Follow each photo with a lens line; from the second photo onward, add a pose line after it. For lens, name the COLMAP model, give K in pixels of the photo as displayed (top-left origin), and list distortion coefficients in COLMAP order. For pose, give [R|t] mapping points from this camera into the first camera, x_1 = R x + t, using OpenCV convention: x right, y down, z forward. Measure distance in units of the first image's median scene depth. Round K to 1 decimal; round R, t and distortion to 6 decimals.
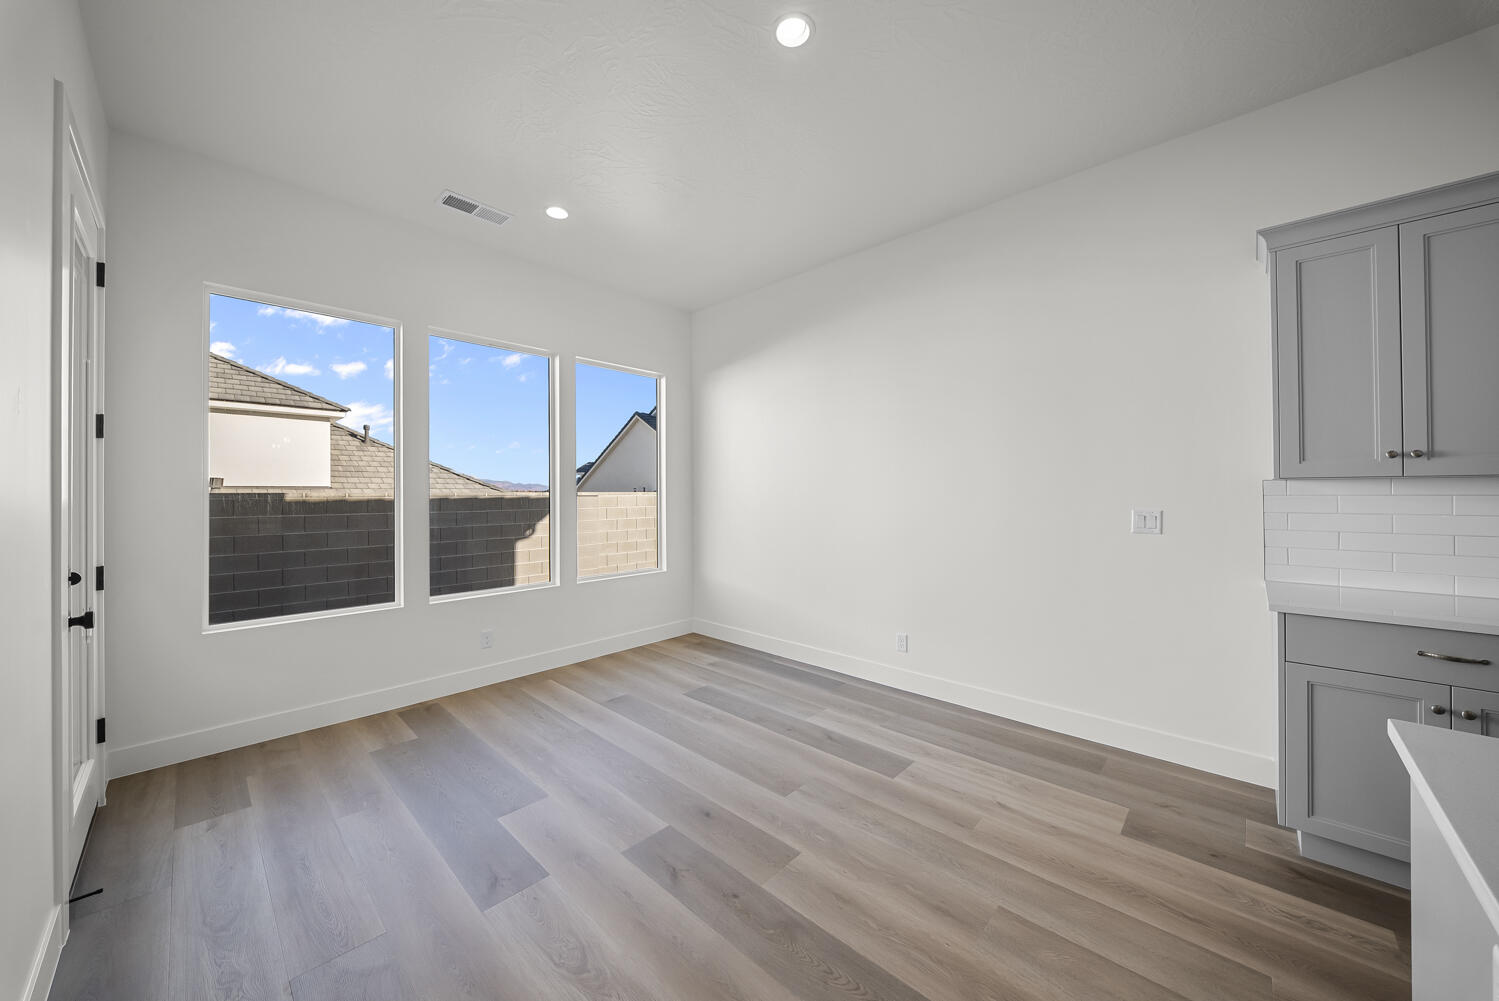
lens RADIAL K [[520.1, 0, 754.8], [0, 520.1, 497.0], [0, 0, 1]] dist [0.000922, 0.000032]
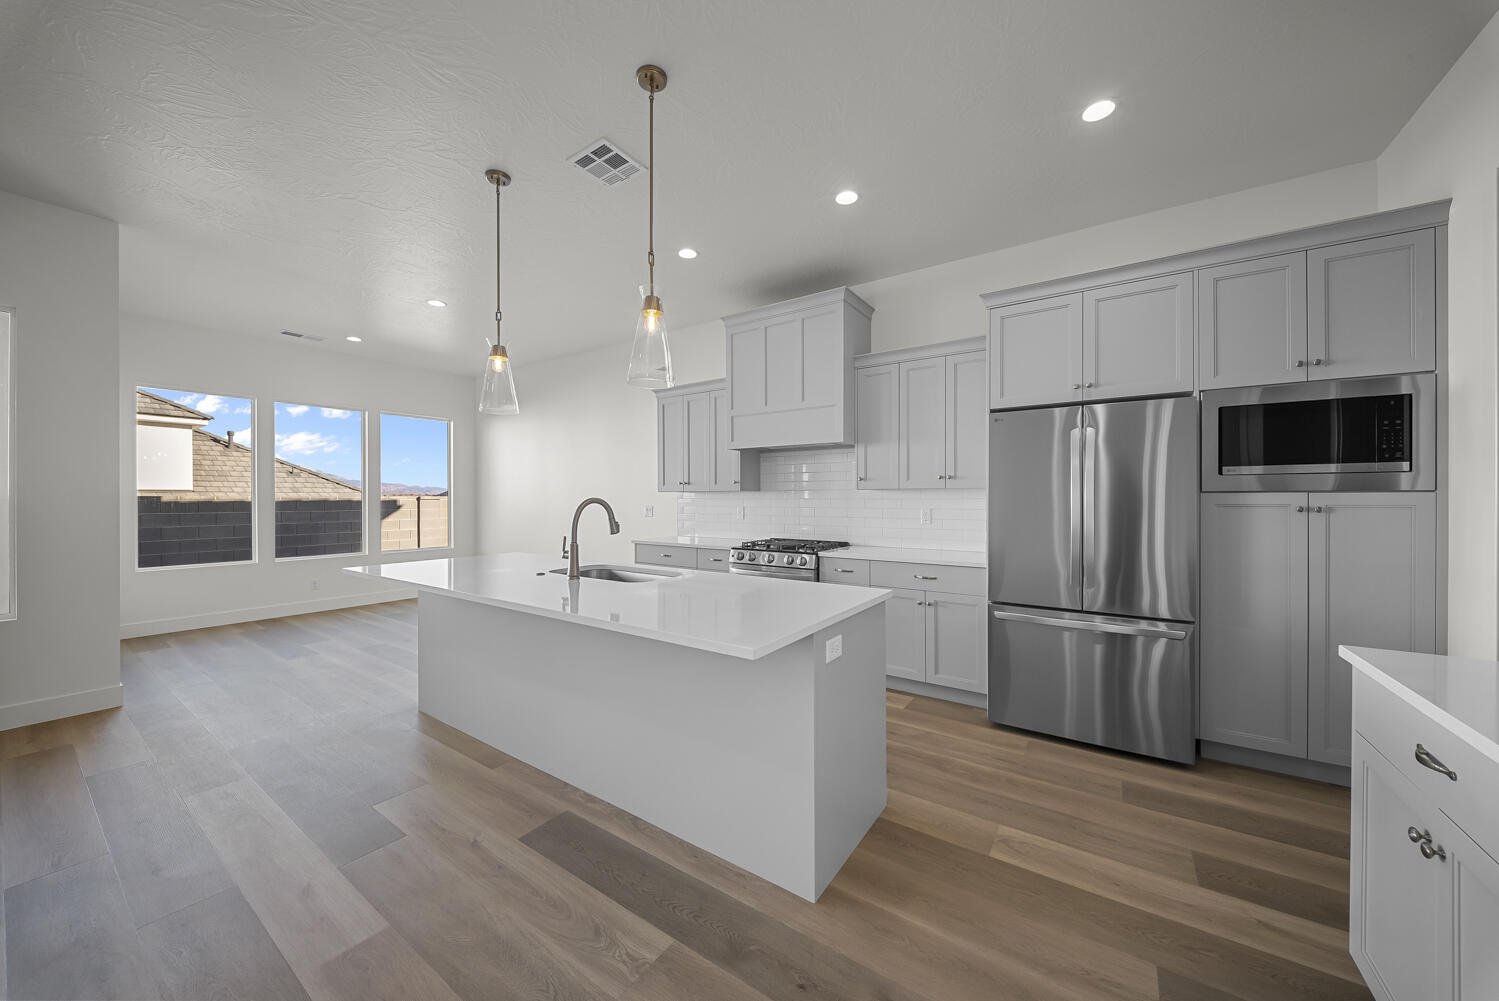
lens RADIAL K [[523.8, 0, 751.4], [0, 523.8, 504.6], [0, 0, 1]] dist [-0.003418, -0.000189]
pose [[0.989544, 0.002865, 0.144201, 0.347906], [-0.003496, 0.999985, 0.004124, 0.003458], [-0.144187, -0.004585, 0.989540, -0.474359]]
